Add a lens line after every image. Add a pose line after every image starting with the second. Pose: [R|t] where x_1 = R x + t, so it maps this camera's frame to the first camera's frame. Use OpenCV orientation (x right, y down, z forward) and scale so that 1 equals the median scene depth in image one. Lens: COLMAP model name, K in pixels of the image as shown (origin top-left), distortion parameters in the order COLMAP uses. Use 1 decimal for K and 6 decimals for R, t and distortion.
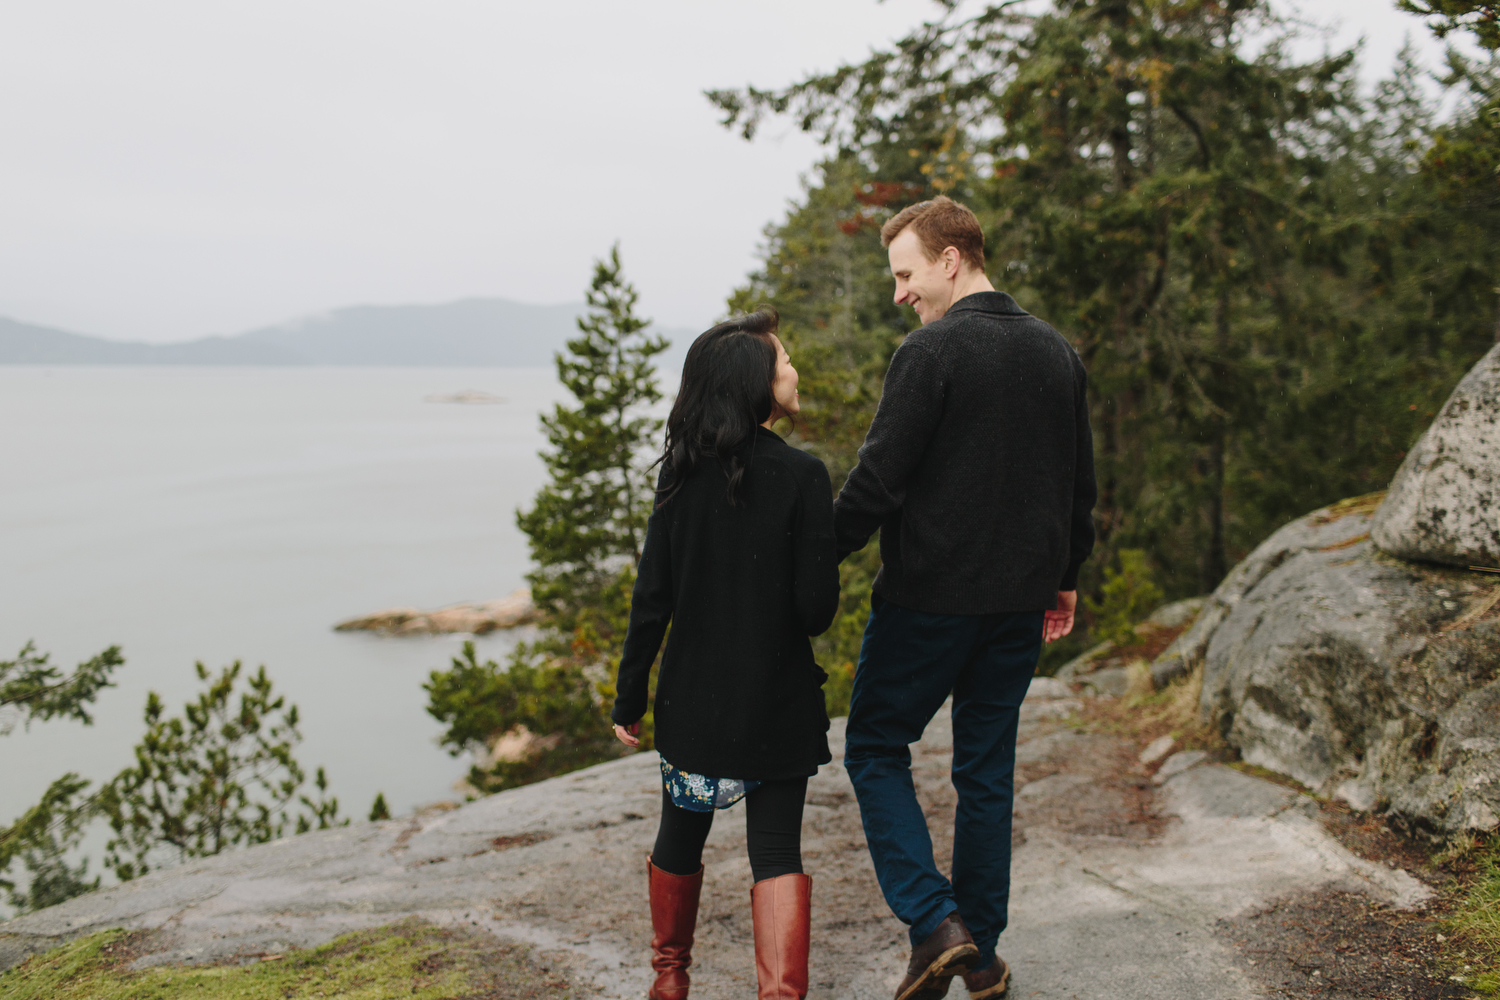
lens RADIAL K [[1514.7, 0, 752.7], [0, 1514.7, 500.7], [0, 0, 1]] dist [0.007224, -0.011478]
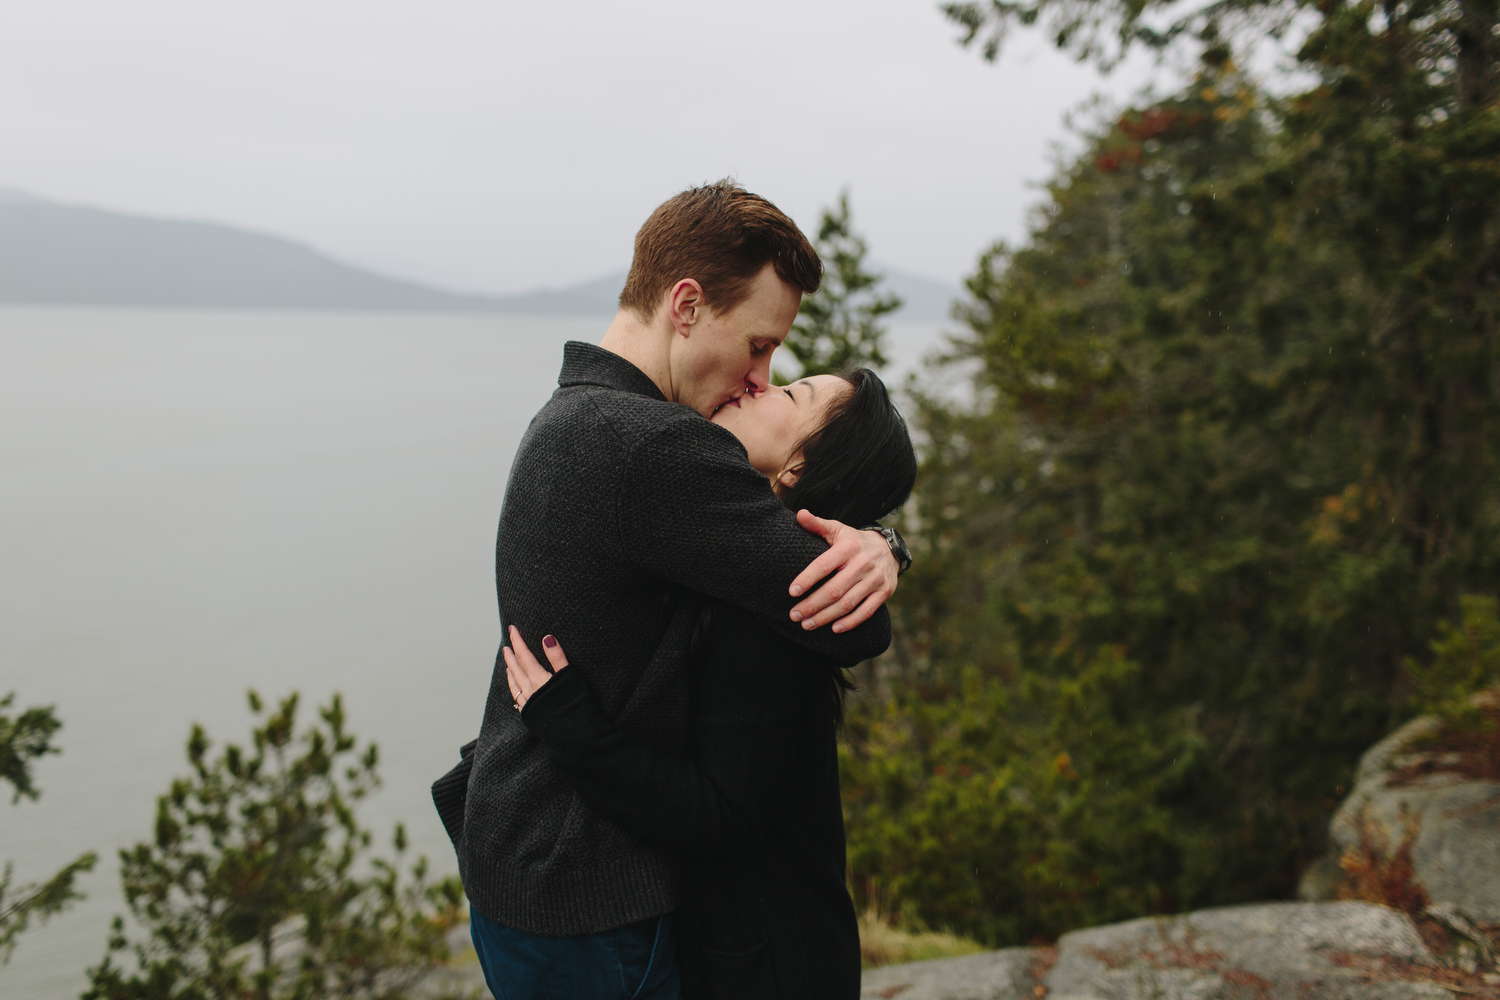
lens RADIAL K [[1413.4, 0, 750.2], [0, 1413.4, 497.1], [0, 0, 1]] dist [-0.011187, -0.002739]
pose [[0.980575, 0.037176, -0.192591, 0.033716], [-0.030282, 0.998795, 0.038621, -0.029090], [0.193795, -0.032039, 0.980519, 0.255251]]
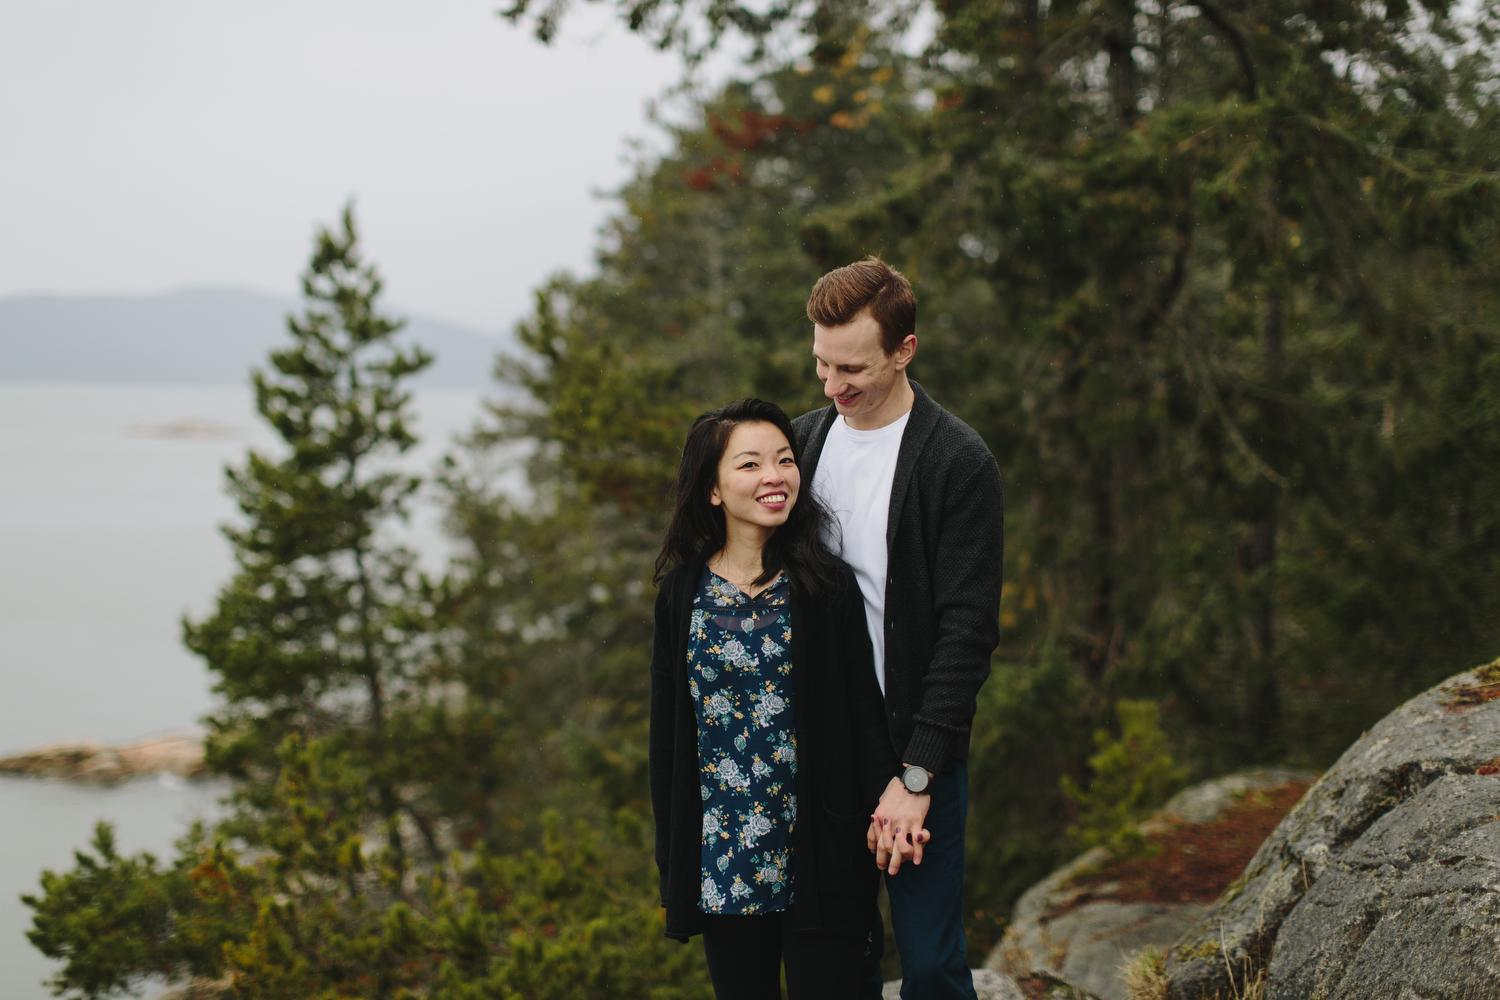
lens RADIAL K [[2153.1, 0, 754.2], [0, 2153.1, 517.4], [0, 0, 1]] dist [0.028574, -0.010414]
pose [[0.997733, 0.006074, 0.067027, 0.032313], [-0.004136, 0.999570, -0.029016, -0.015513], [-0.067174, 0.028673, 0.997329, 0.120867]]
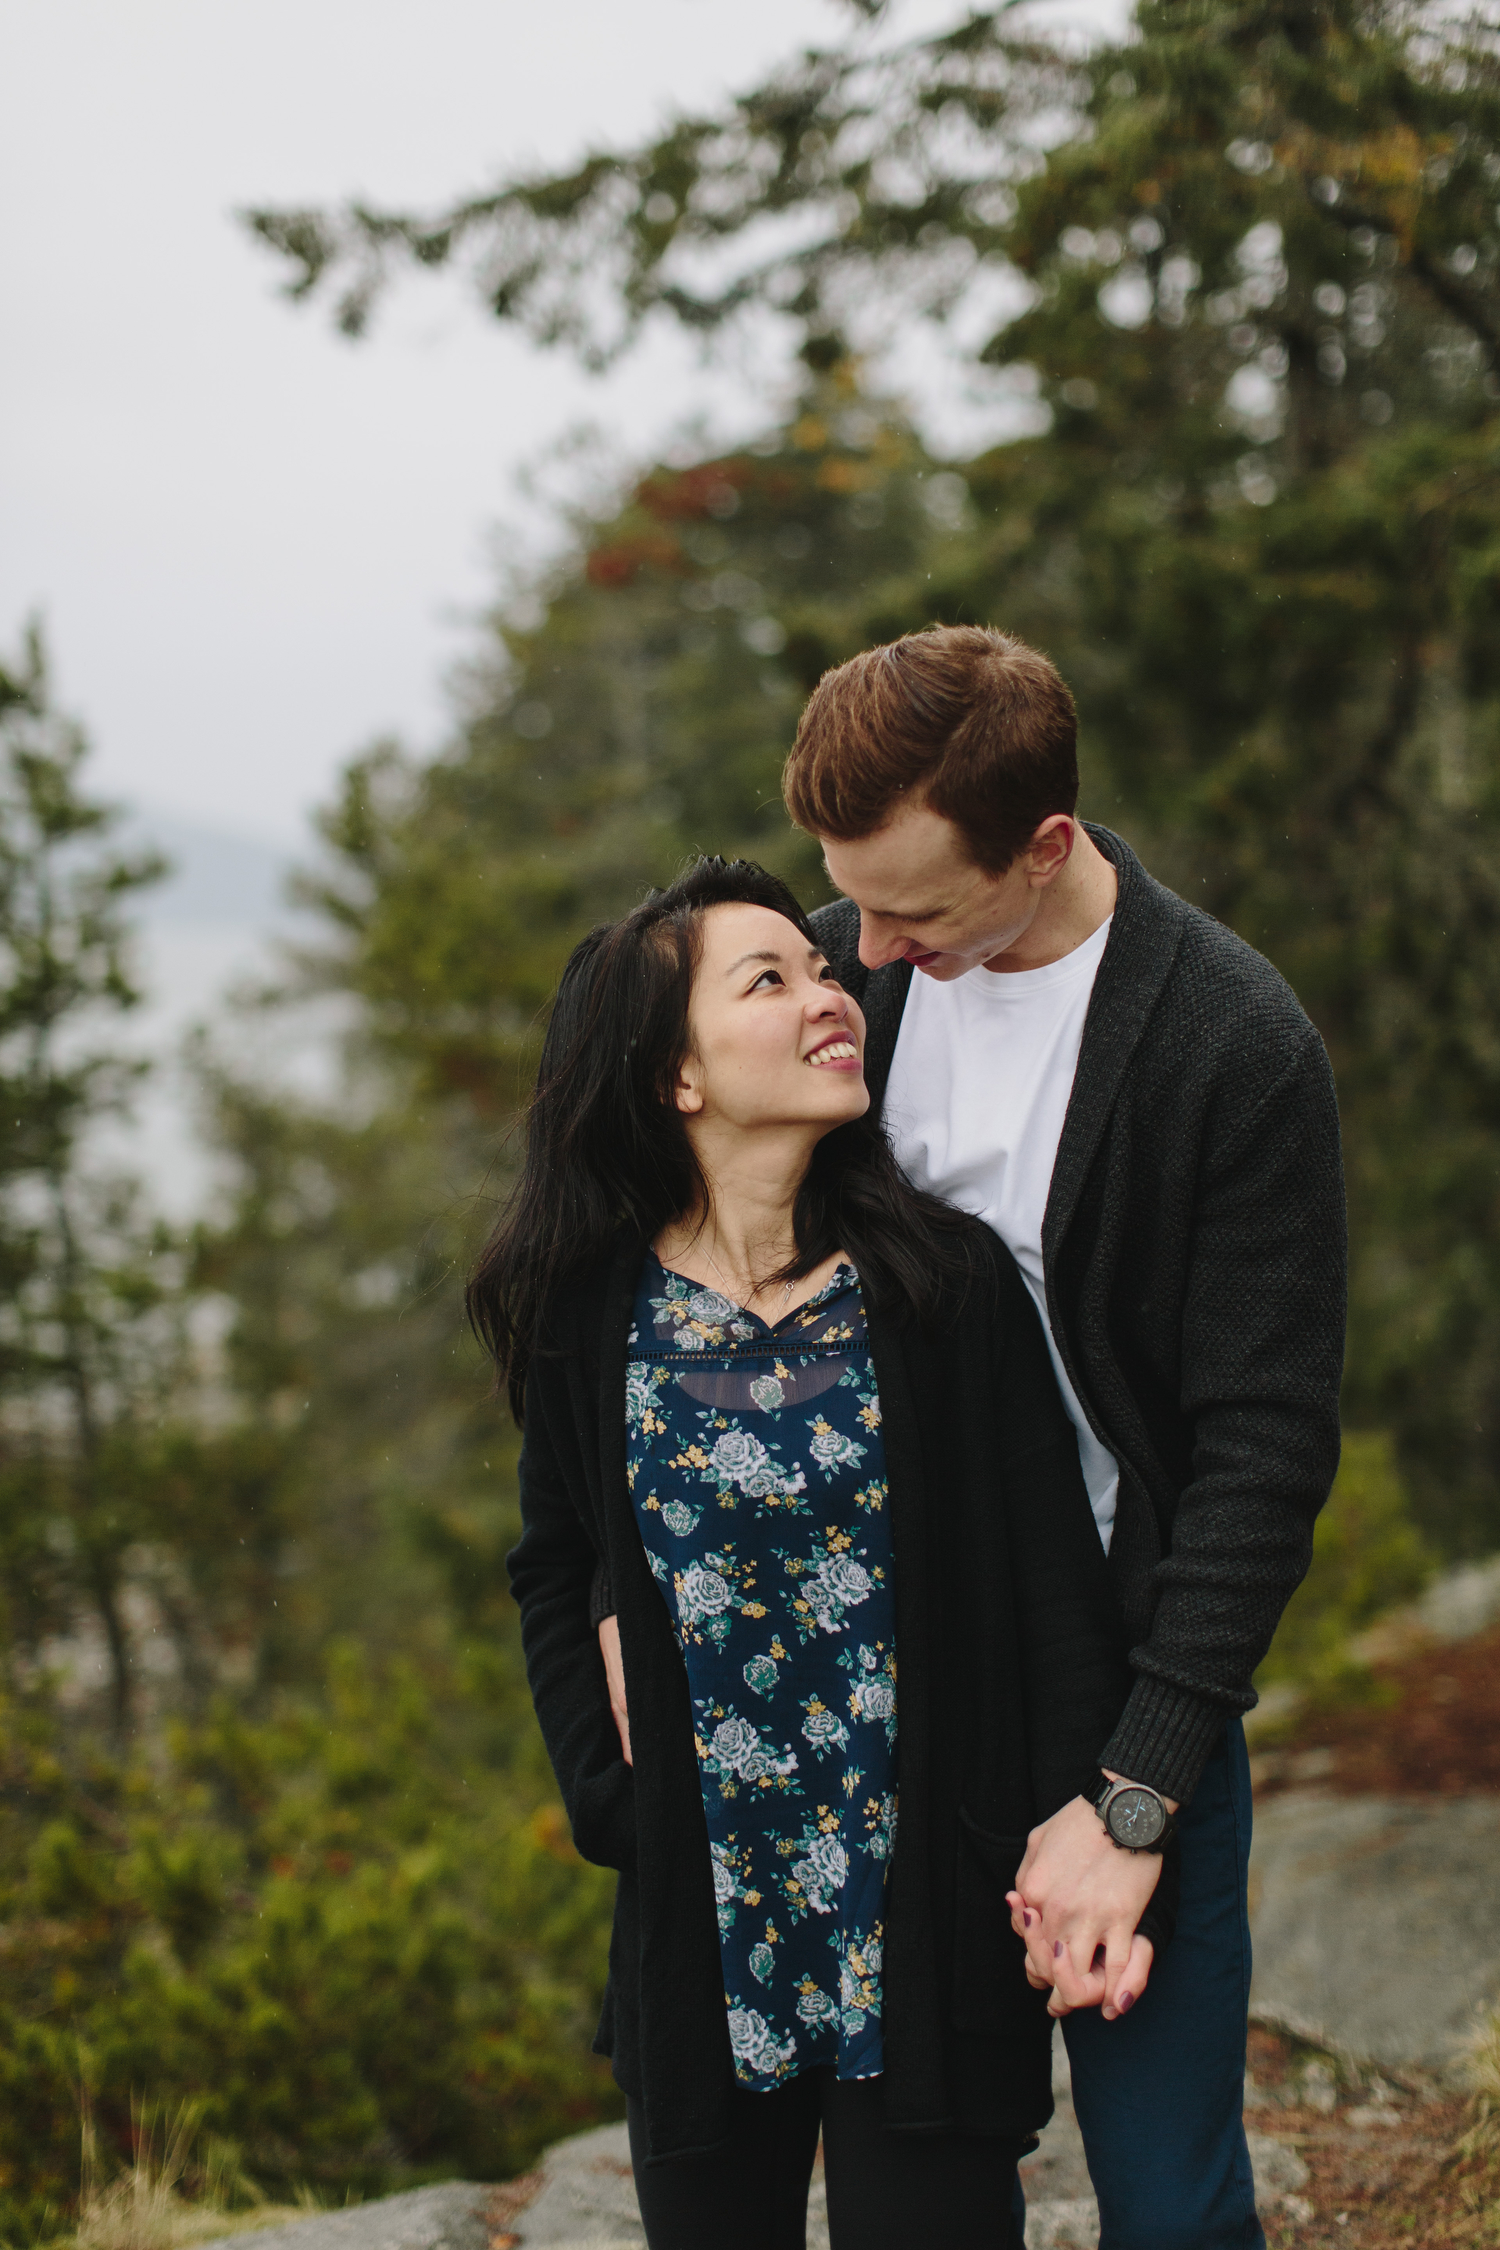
lens RADIAL K [[3220.8, 0, 749.9], [0, 3220.8, 1128.0], [0, 0, 1]] dist [0.003388, 0.009465]
pose [[0.996247, 0.005912, 0.086349, 0.036277], [-0.003571, 0.999623, -0.027234, -0.019105], [-0.086477, 0.026824, 0.995893, 0.228168]]
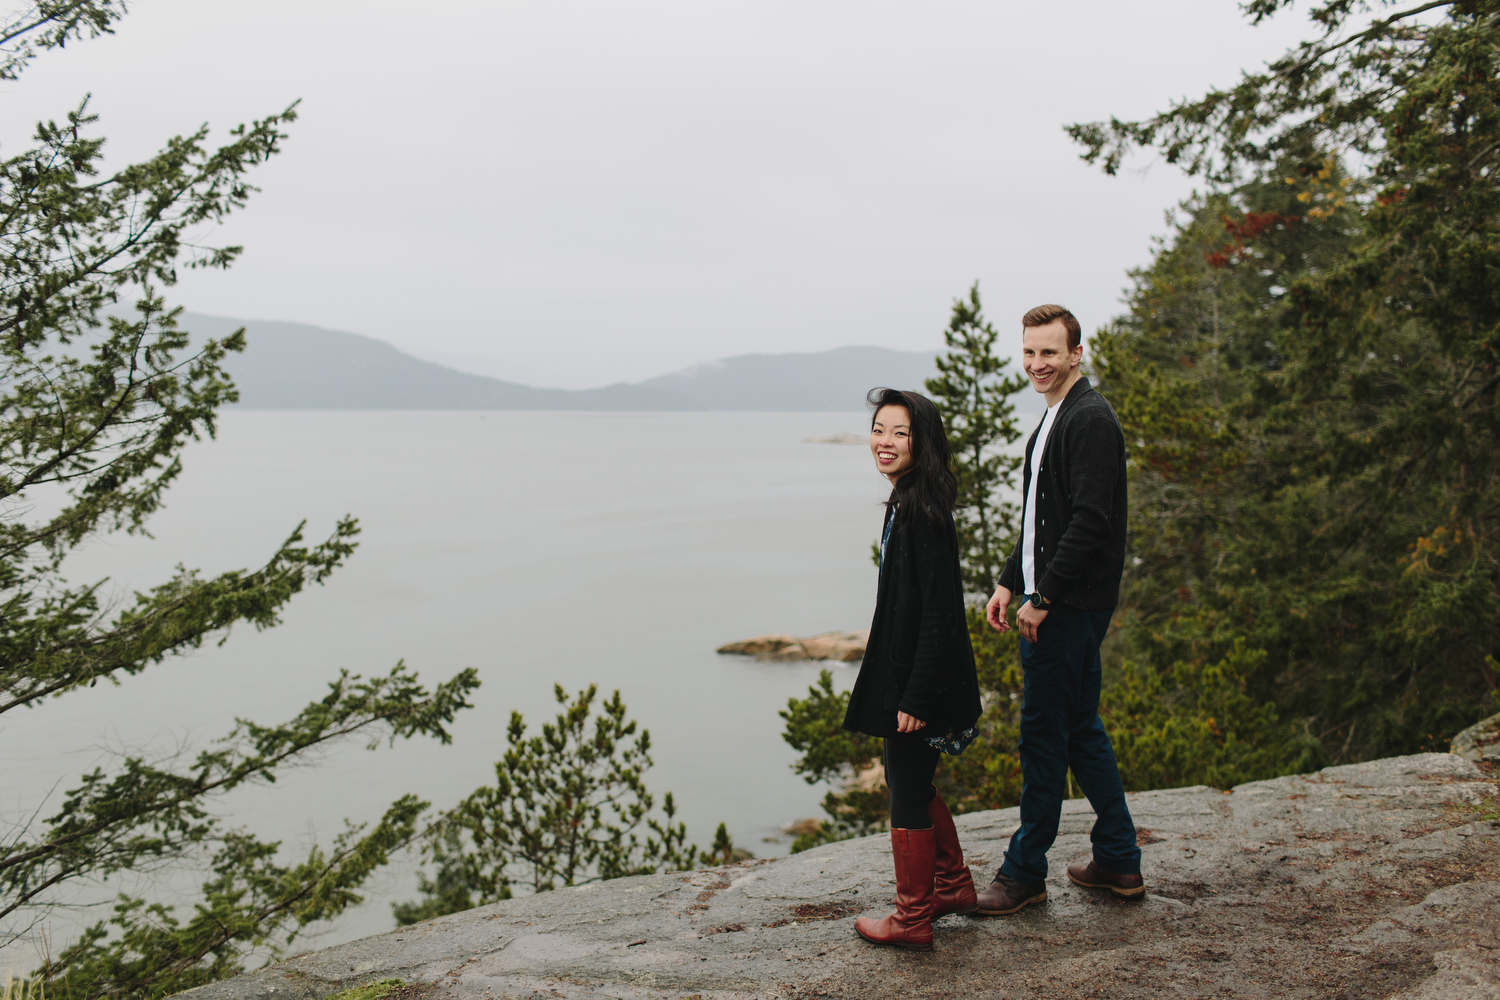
lens RADIAL K [[1434.7, 0, 757.7], [0, 1434.7, 497.4], [0, 0, 1]] dist [0.005250, -0.001293]
pose [[0.969924, 0.012583, -0.243081, 0.004883], [-0.019347, 0.999489, -0.025459, -0.000094], [0.242636, 0.029397, 0.969672, 0.060319]]
